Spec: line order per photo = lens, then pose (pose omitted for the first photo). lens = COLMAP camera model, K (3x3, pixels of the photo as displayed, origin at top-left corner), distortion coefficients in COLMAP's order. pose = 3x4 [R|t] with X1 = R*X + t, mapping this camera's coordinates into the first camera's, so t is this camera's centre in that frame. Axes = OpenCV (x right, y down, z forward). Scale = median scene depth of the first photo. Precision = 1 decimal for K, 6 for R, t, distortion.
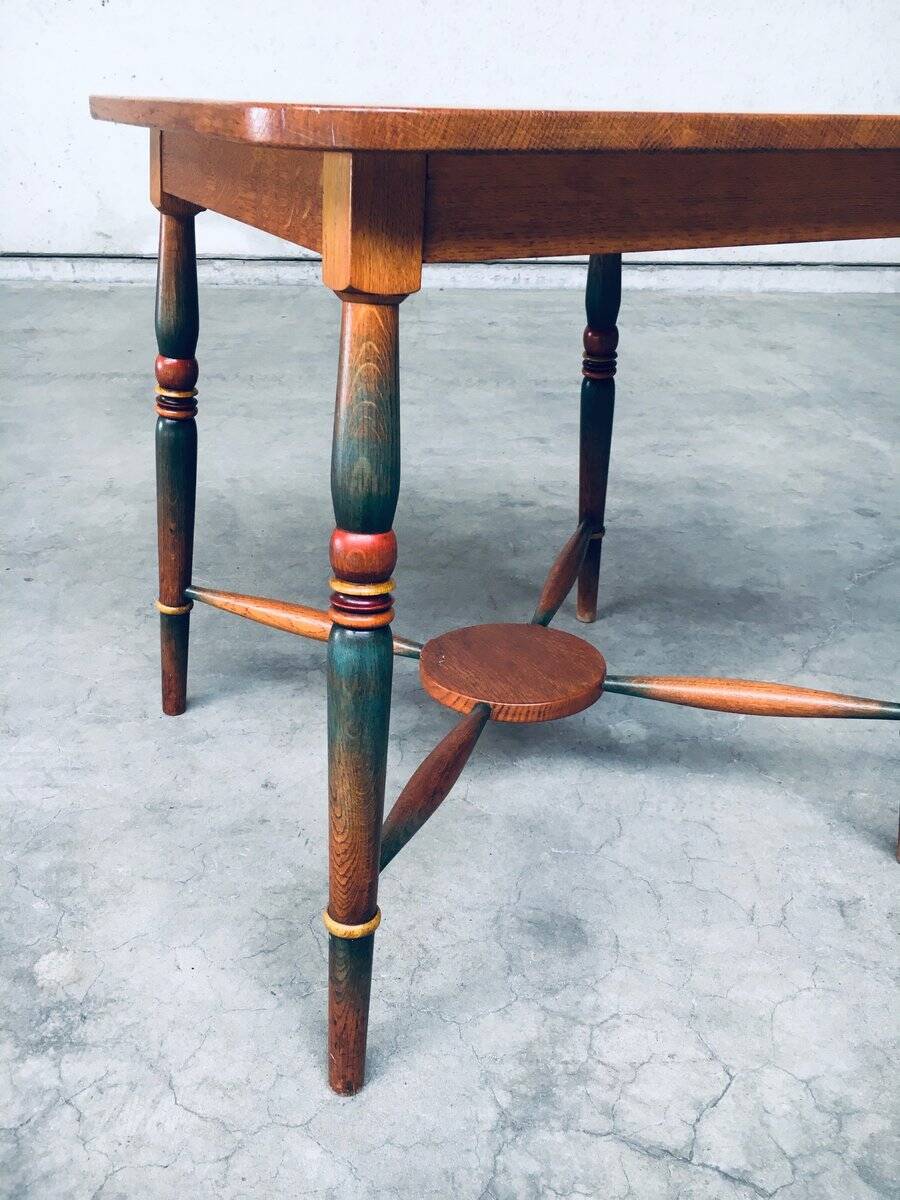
lens RADIAL K [[1035.1, 0, 450.0], [0, 1035.1, 600.0], [0, 0, 1]] dist [0.085823, -0.135651]
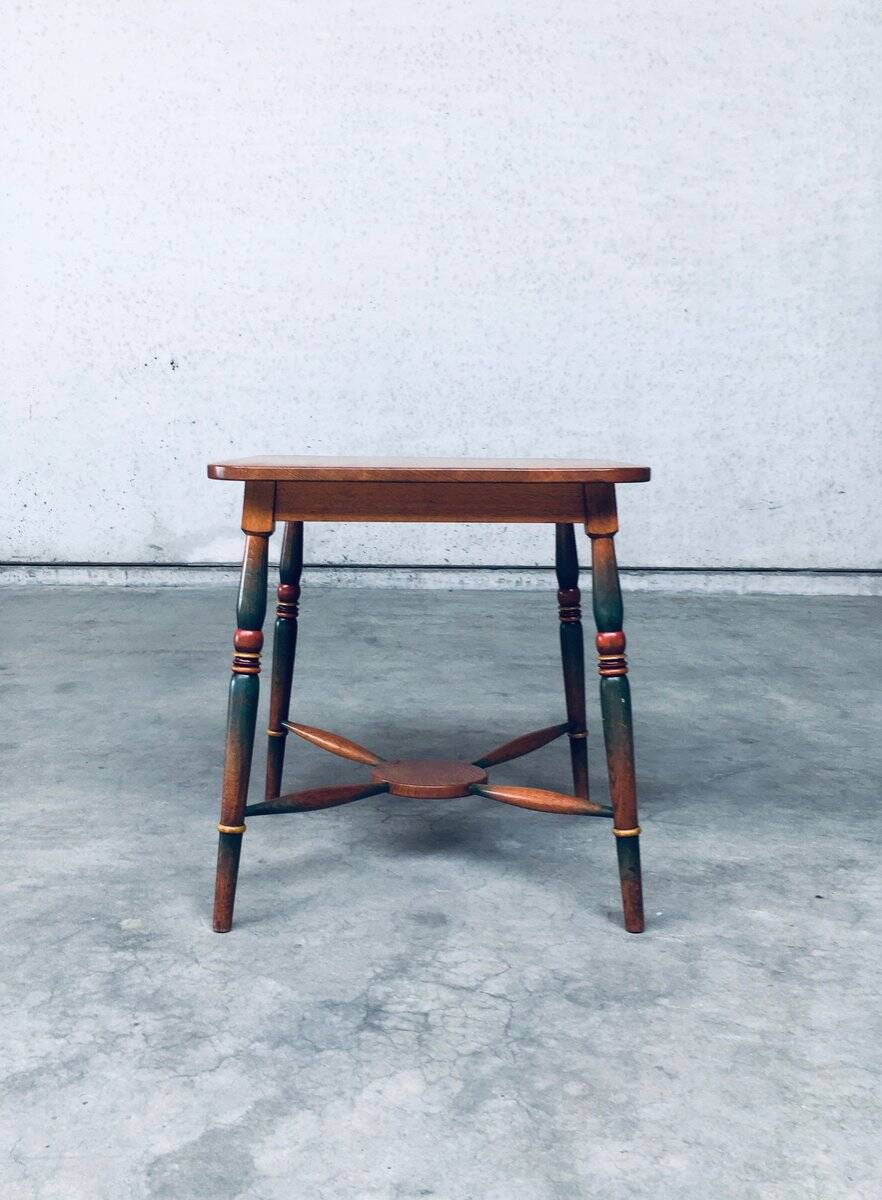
lens RADIAL K [[1213.5, 0, 436.8], [0, 1213.5, 569.9], [0, 0, 1]] dist [0.080929, -0.117720]
pose [[0.998306, -0.002850, -0.058106, 0.196883], [-0.015935, 0.947207, -0.320226, 0.356802], [0.055951, 0.320609, 0.945558, -0.861393]]
